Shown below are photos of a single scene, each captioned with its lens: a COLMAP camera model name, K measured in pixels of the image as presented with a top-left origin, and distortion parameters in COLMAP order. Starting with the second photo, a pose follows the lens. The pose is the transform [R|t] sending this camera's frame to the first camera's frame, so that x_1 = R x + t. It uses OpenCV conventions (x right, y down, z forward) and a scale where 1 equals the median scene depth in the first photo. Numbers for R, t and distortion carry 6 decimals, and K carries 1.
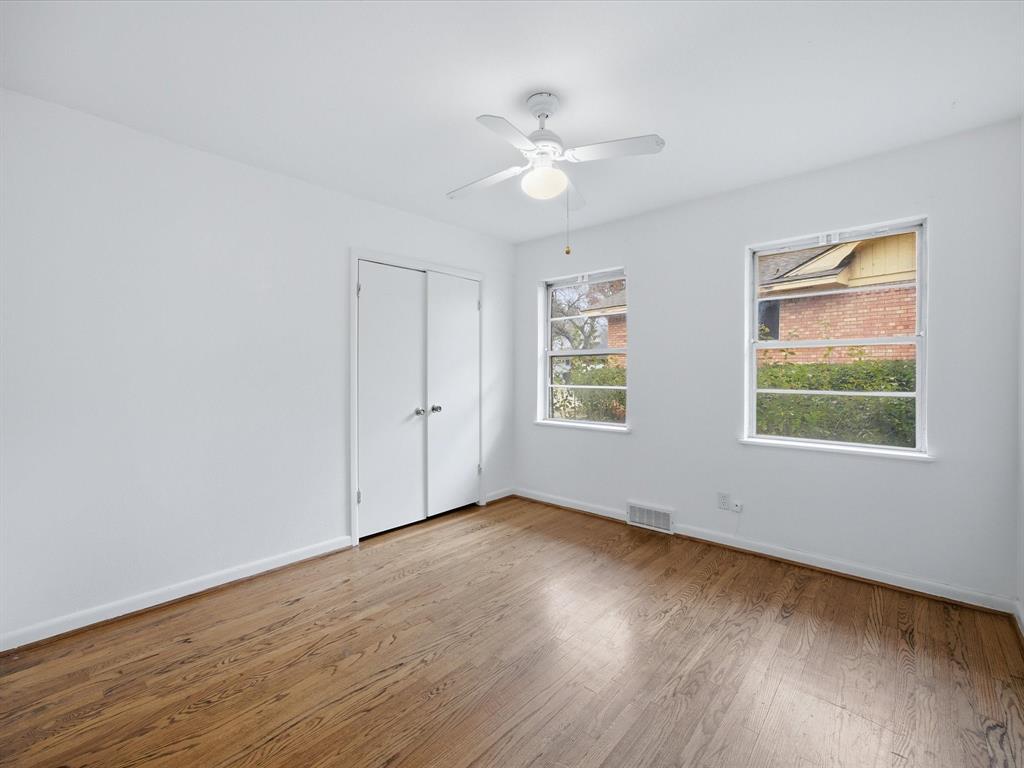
lens RADIAL K [[446.0, 0, 518.4], [0, 446.0, 375.9], [0, 0, 1]] dist [0.001831, 0.001070]
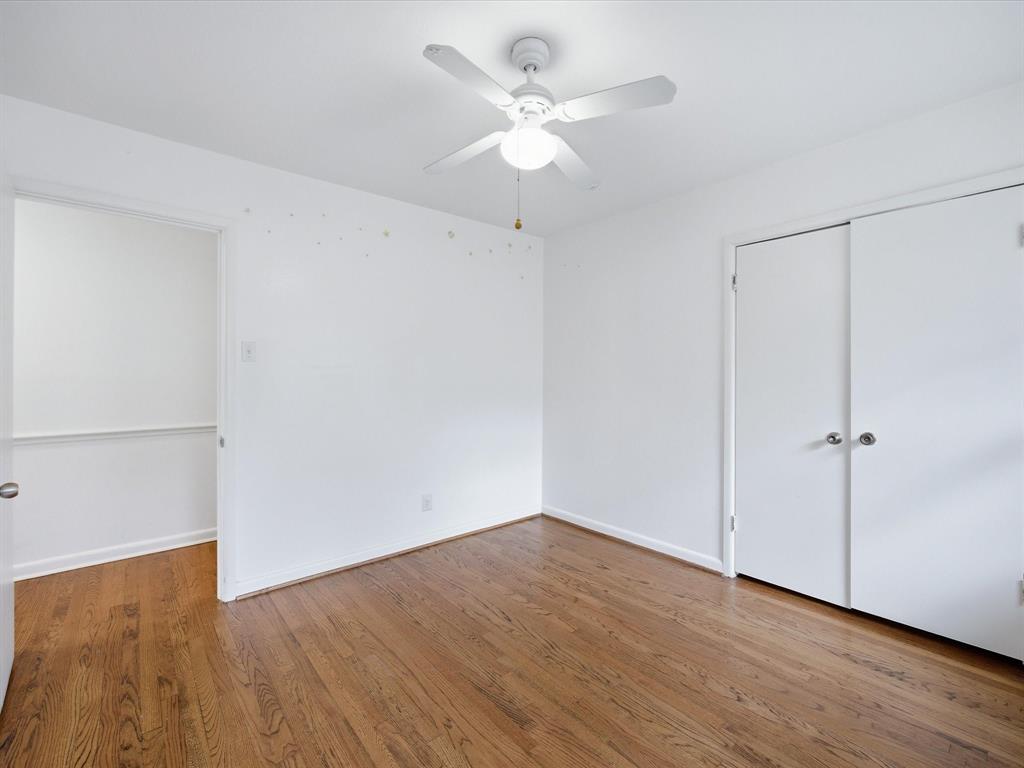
lens RADIAL K [[446.0, 0, 514.0], [0, 446.0, 384.1], [0, 0, 1]] dist [0.001831, 0.001070]
pose [[-0.133185, 0.011000, -0.991030, 0.592755], [-0.008571, 0.999888, 0.012250, -0.004746], [0.991054, 0.010125, -0.133076, 0.746625]]
